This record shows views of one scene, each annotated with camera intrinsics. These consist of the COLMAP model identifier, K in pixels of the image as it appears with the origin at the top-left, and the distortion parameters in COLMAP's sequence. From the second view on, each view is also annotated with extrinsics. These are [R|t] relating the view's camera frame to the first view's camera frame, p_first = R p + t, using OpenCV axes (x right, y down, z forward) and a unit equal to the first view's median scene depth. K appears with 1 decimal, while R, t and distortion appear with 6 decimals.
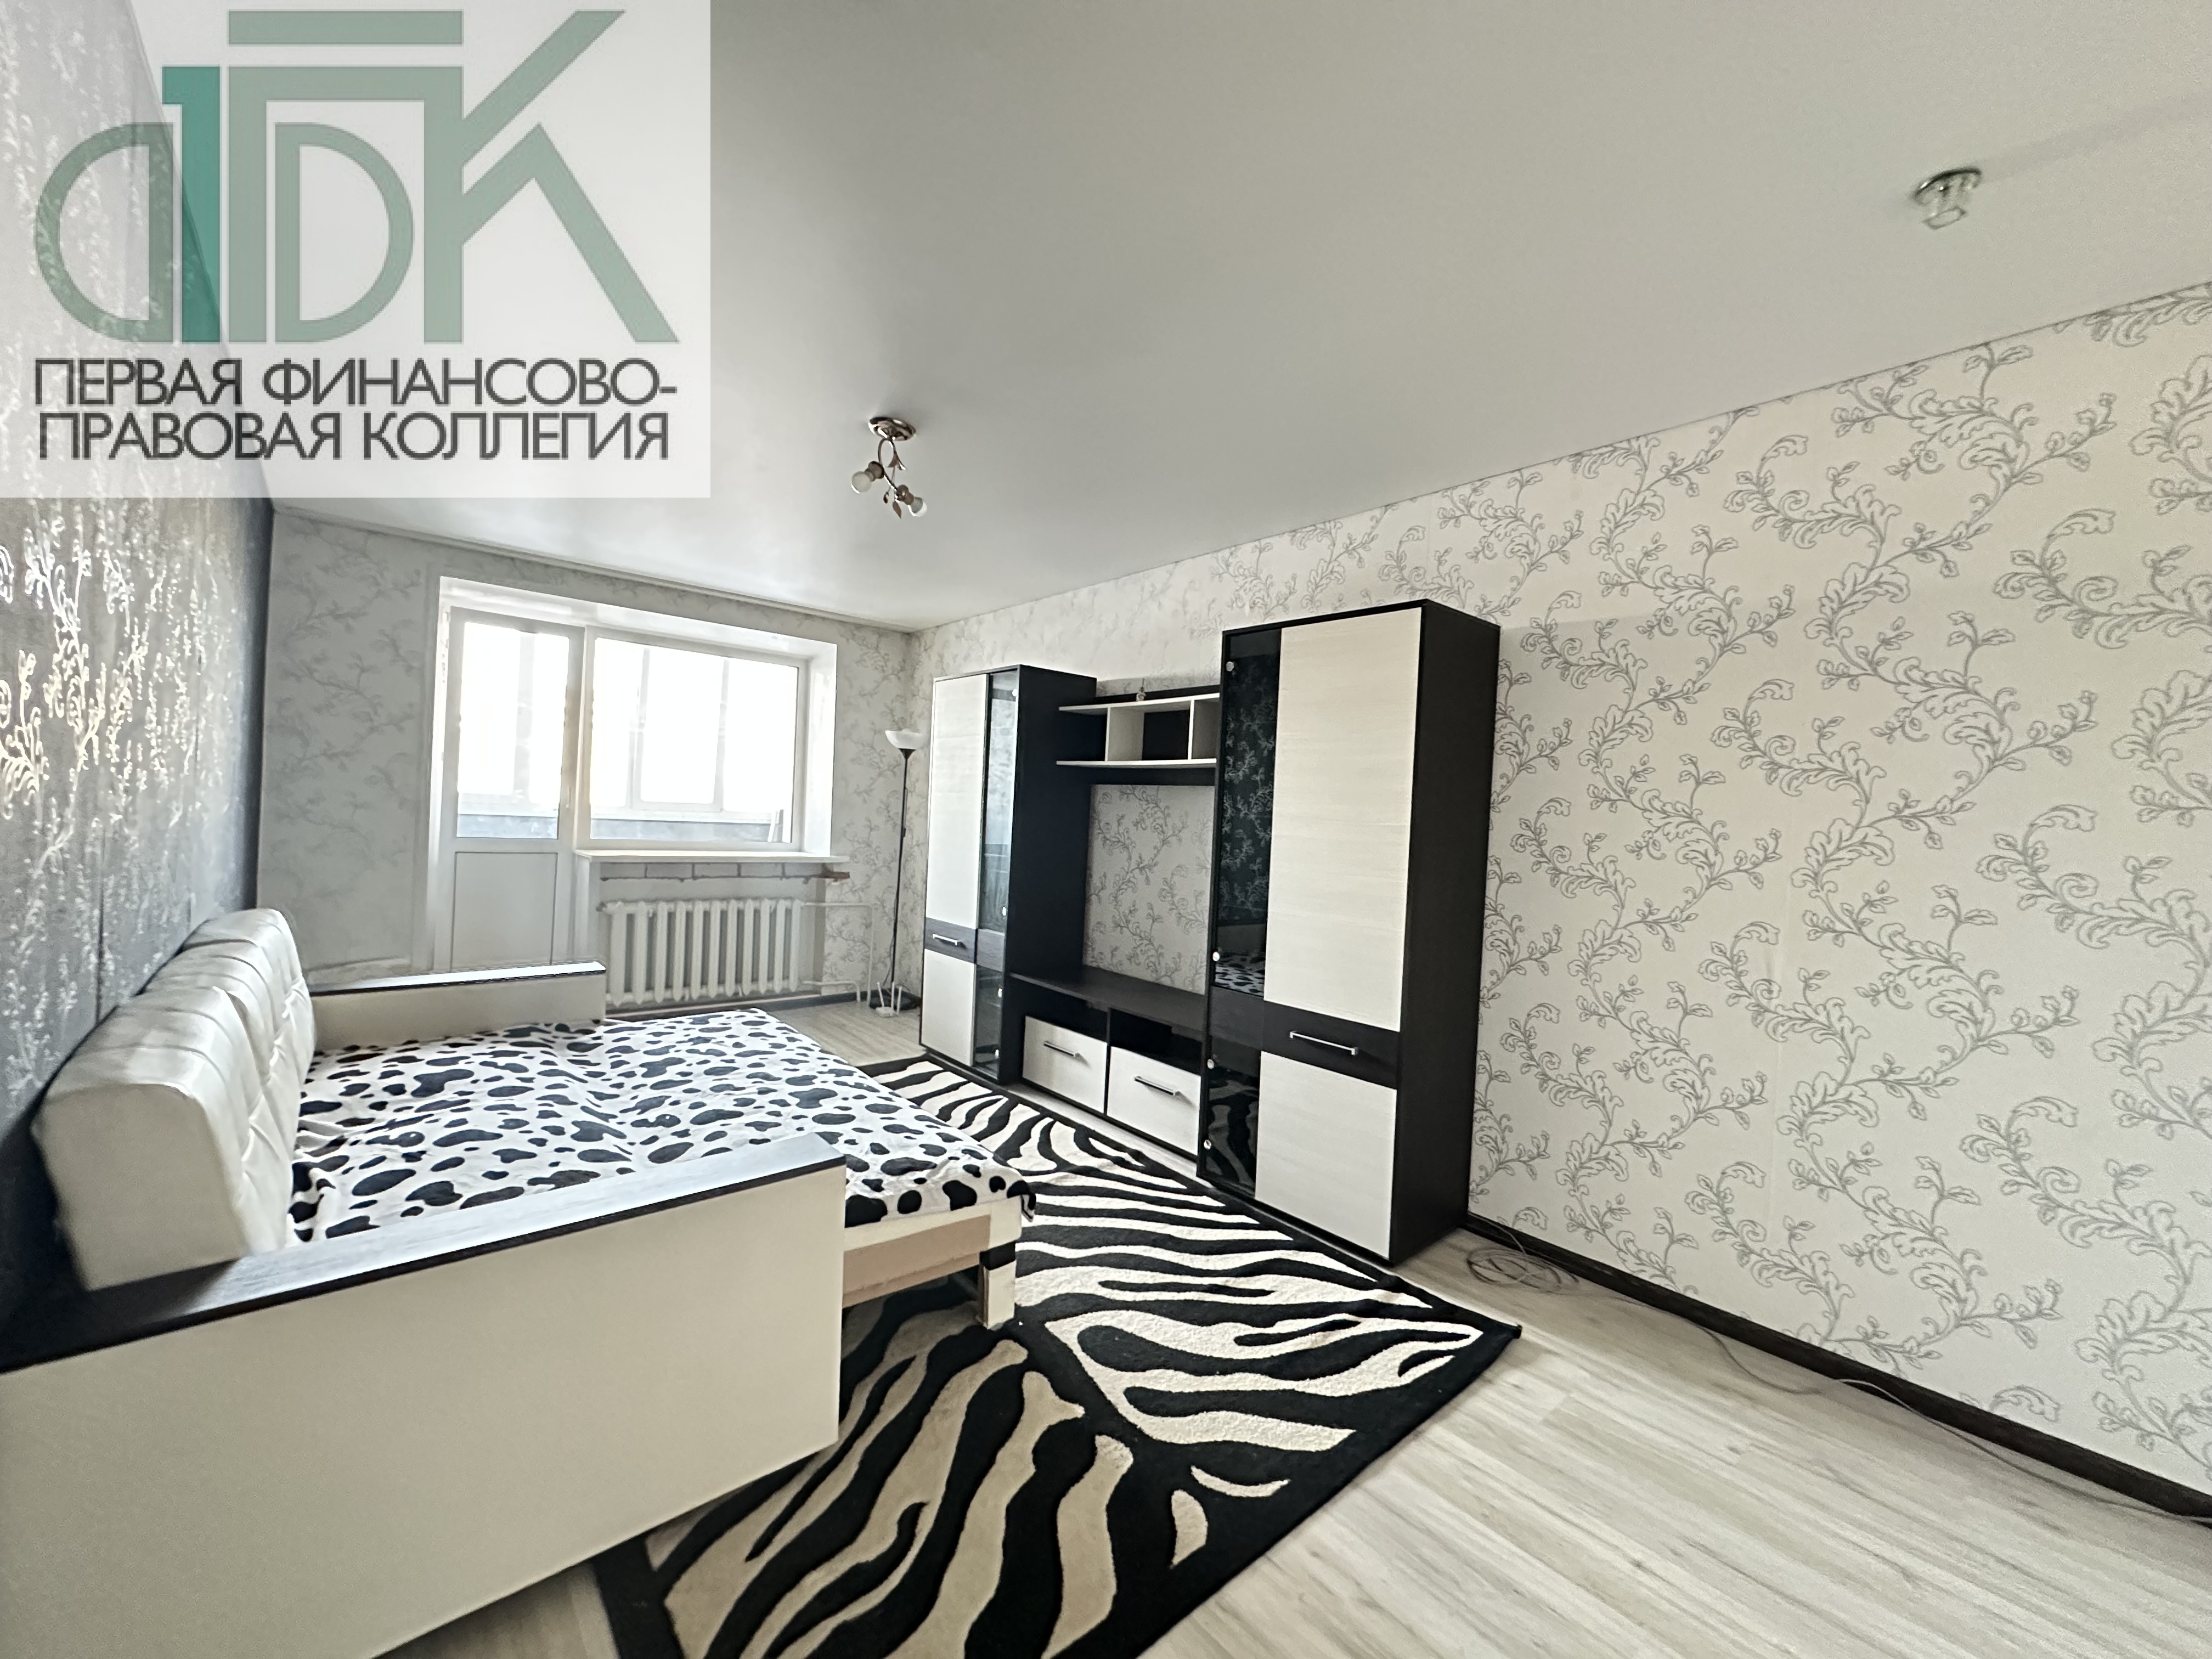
lens RADIAL K [[879.7, 0, 1104.7], [0, 879.7, 827.1], [0, 0, 1]] dist [-0.001442, 0.000450]
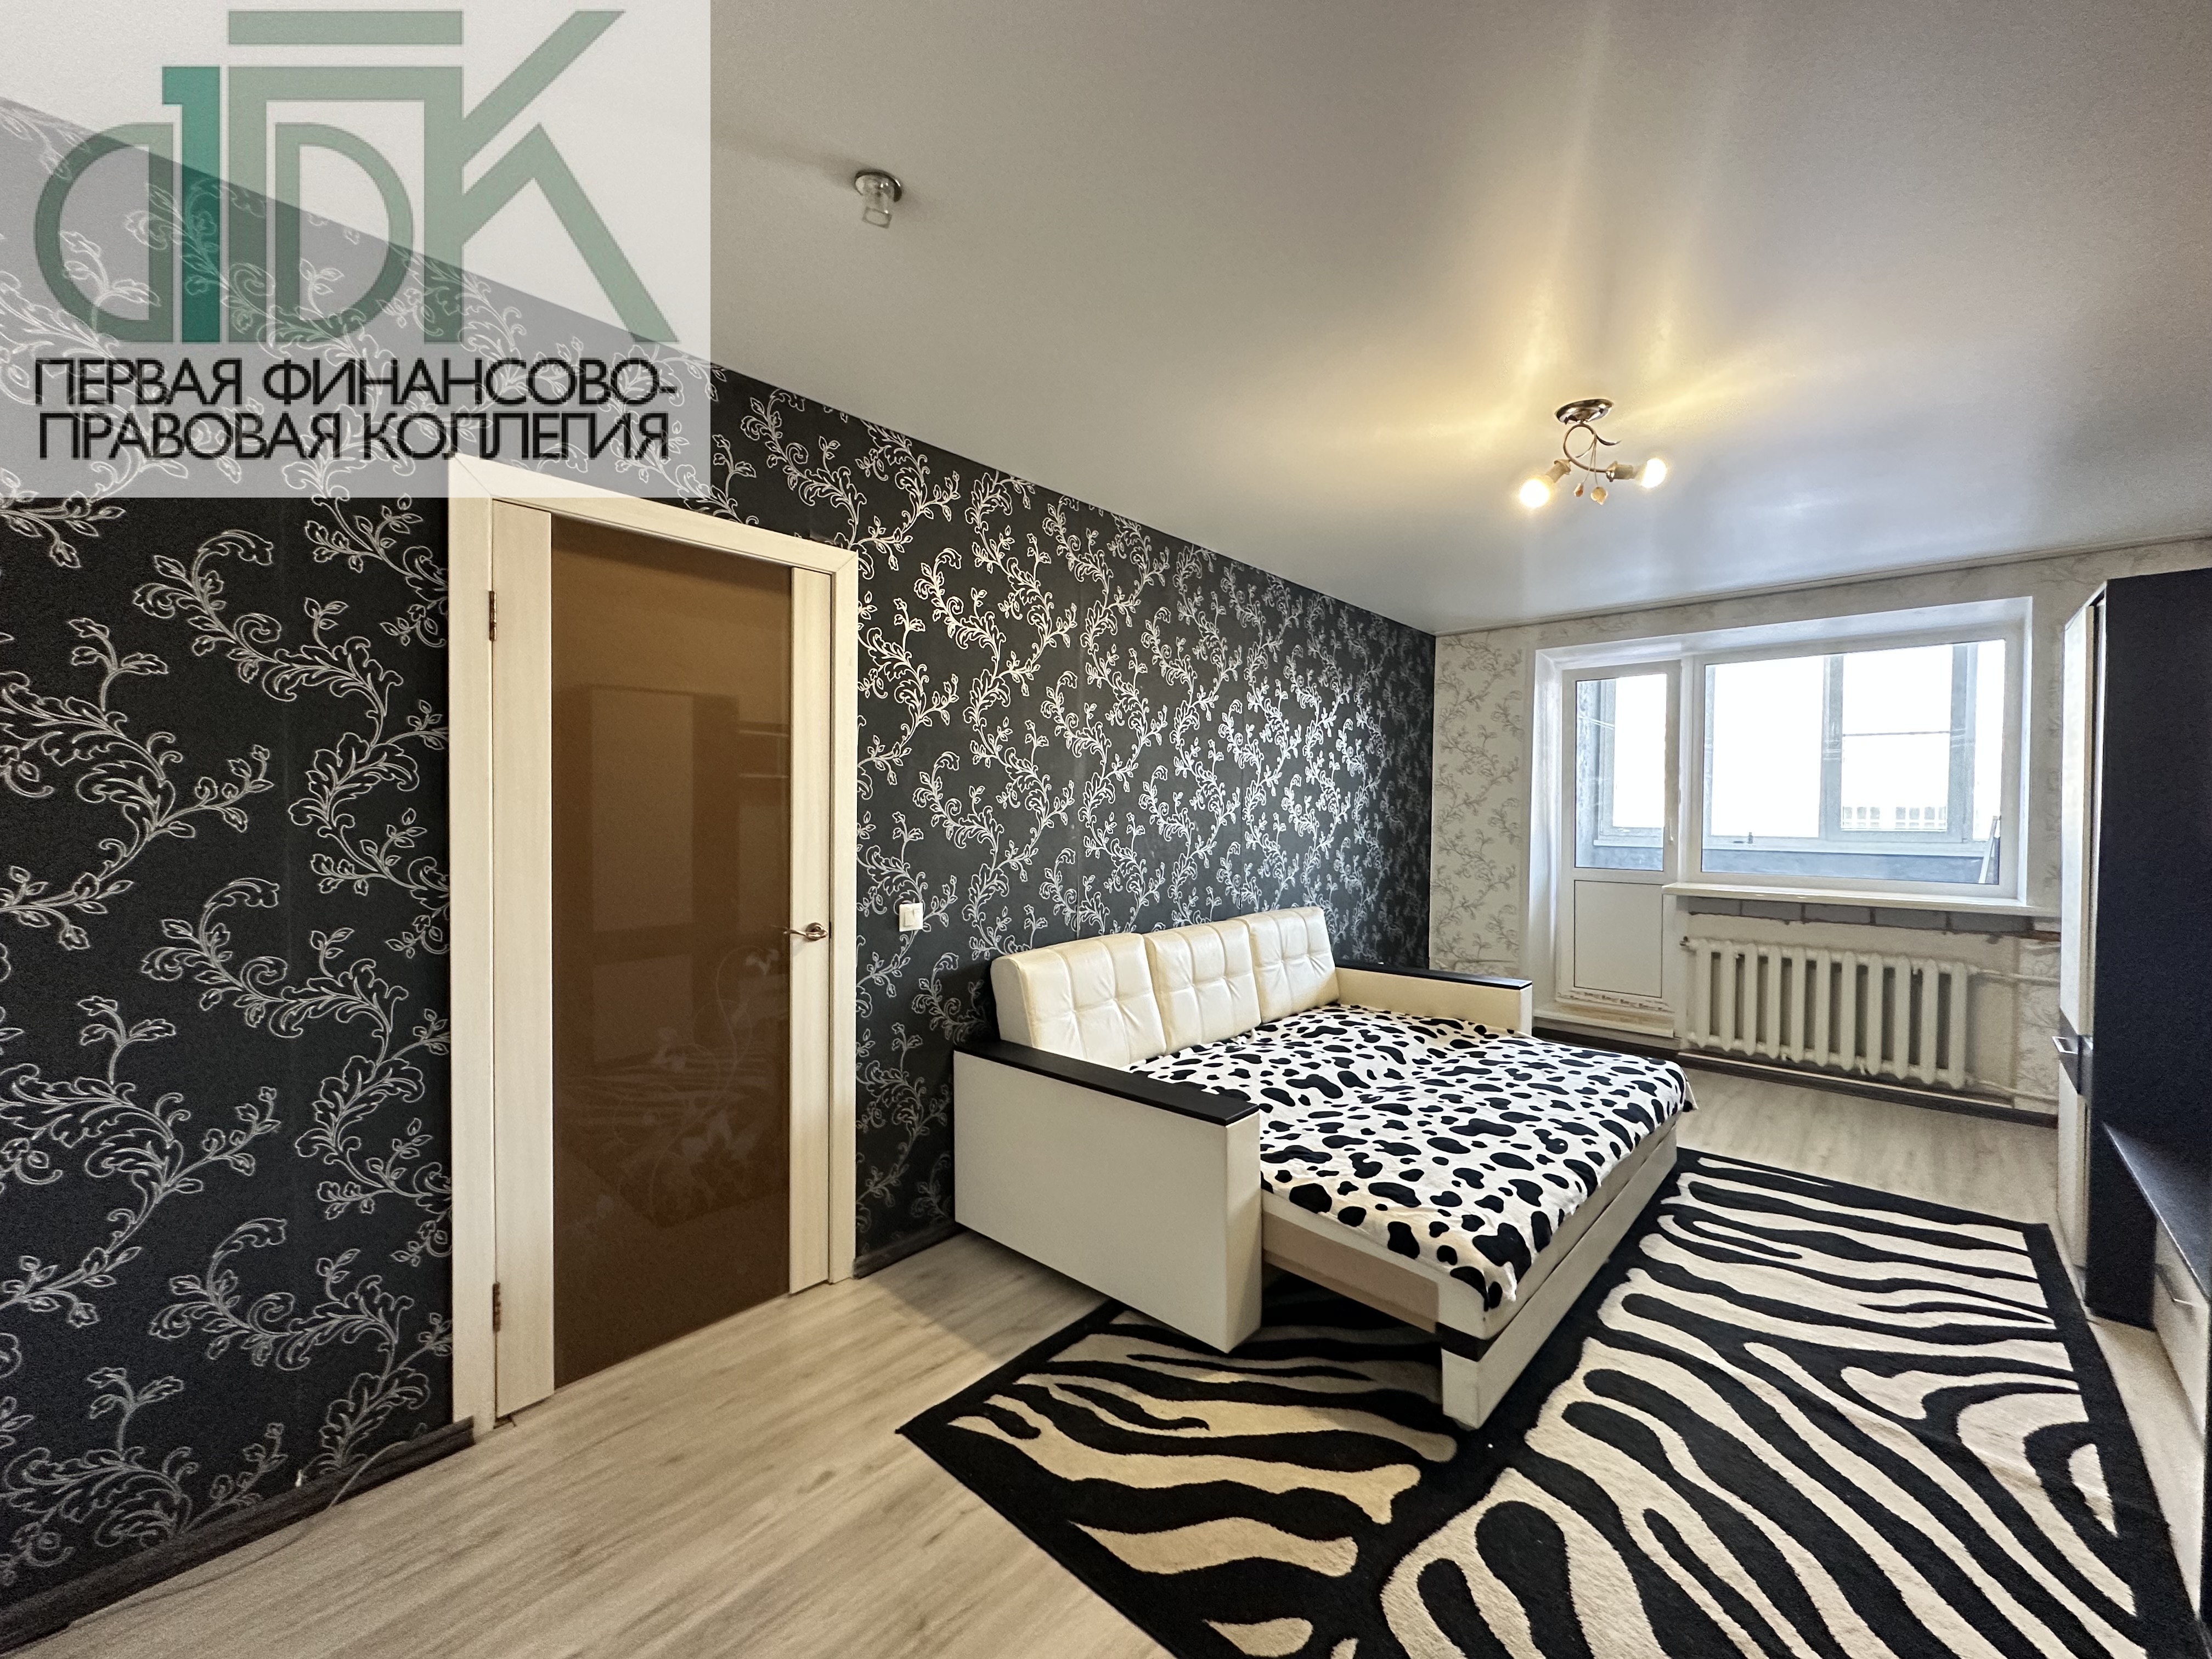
lens RADIAL K [[882.8, 0, 1103.8], [0, 882.8, 827.0], [0, 0, 1]] dist [-0.002055, 0.000356]
pose [[0.114463, -0.028349, -0.993023, 0.661786], [-0.011337, 0.999490, -0.029840, 0.000292], [0.993363, 0.014673, 0.114084, 0.482679]]
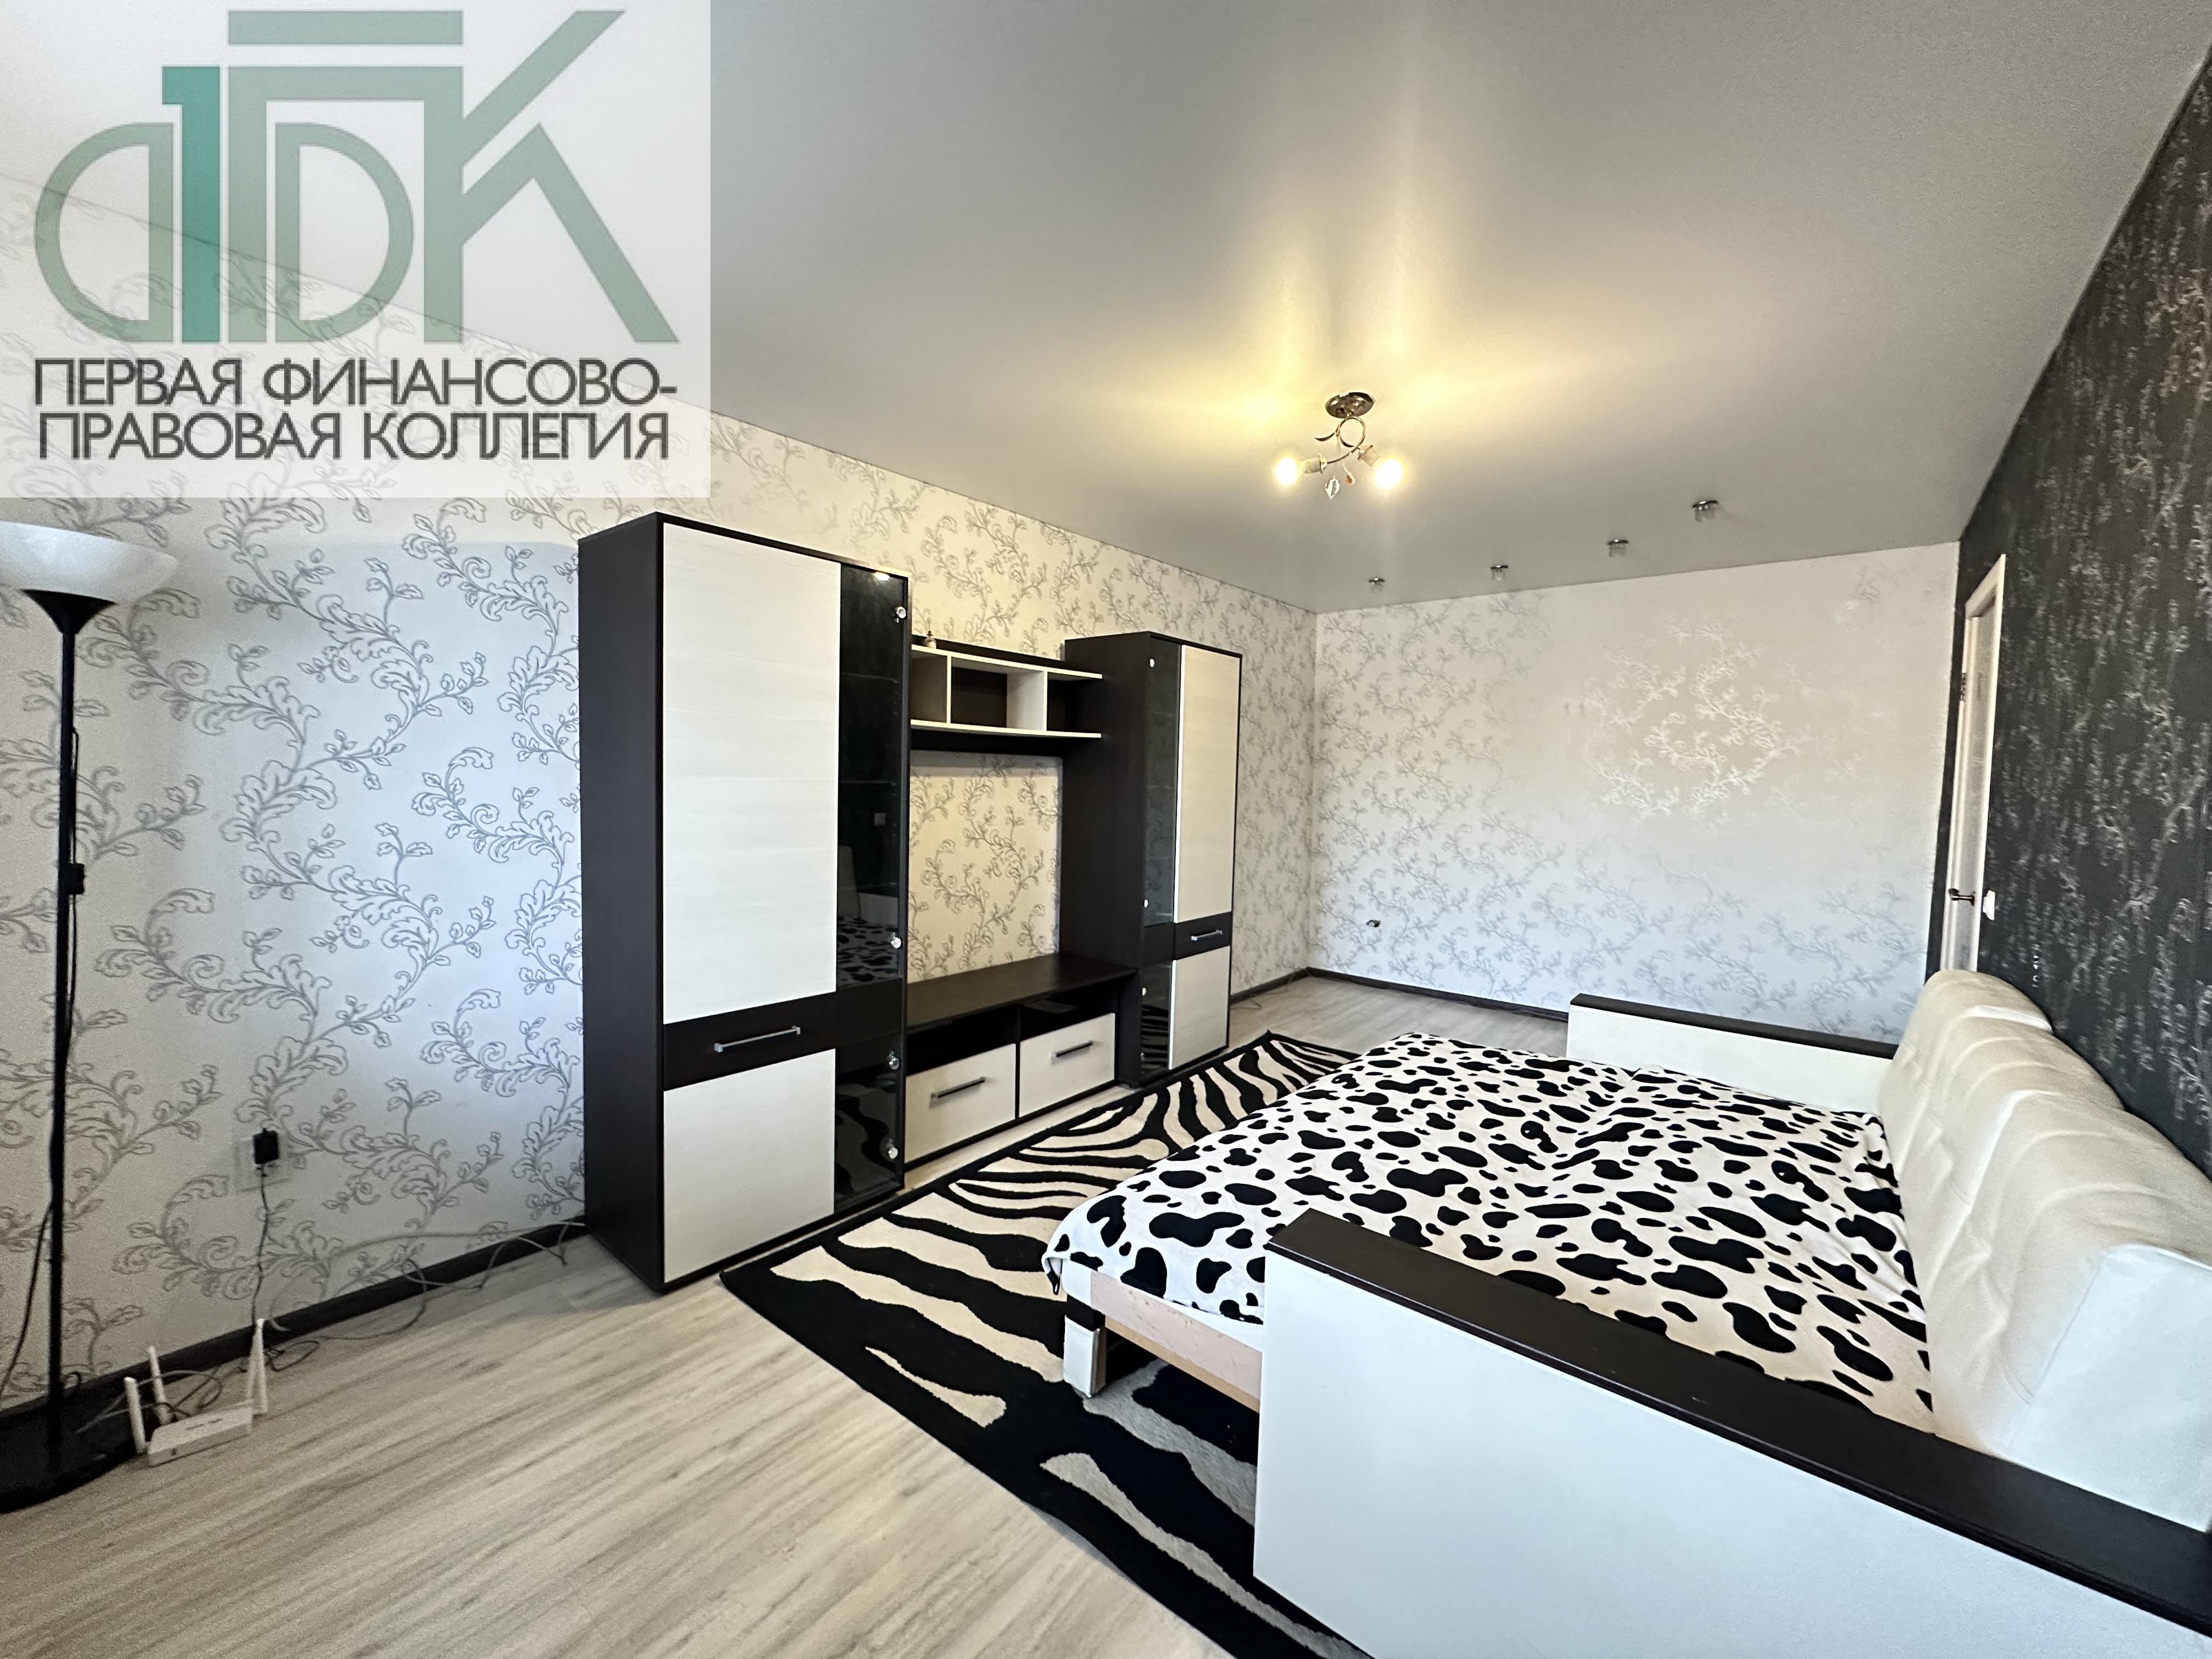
lens RADIAL K [[875.3, 0, 1114.0], [0, 875.3, 828.6], [0, 0, 1]] dist [-0.000338, 0.000094]
pose [[-0.177474, -0.109487, 0.978016, -1.337043], [-0.014371, 0.993974, 0.108666, -0.111689], [-0.984021, 0.005231, -0.177978, 1.624264]]
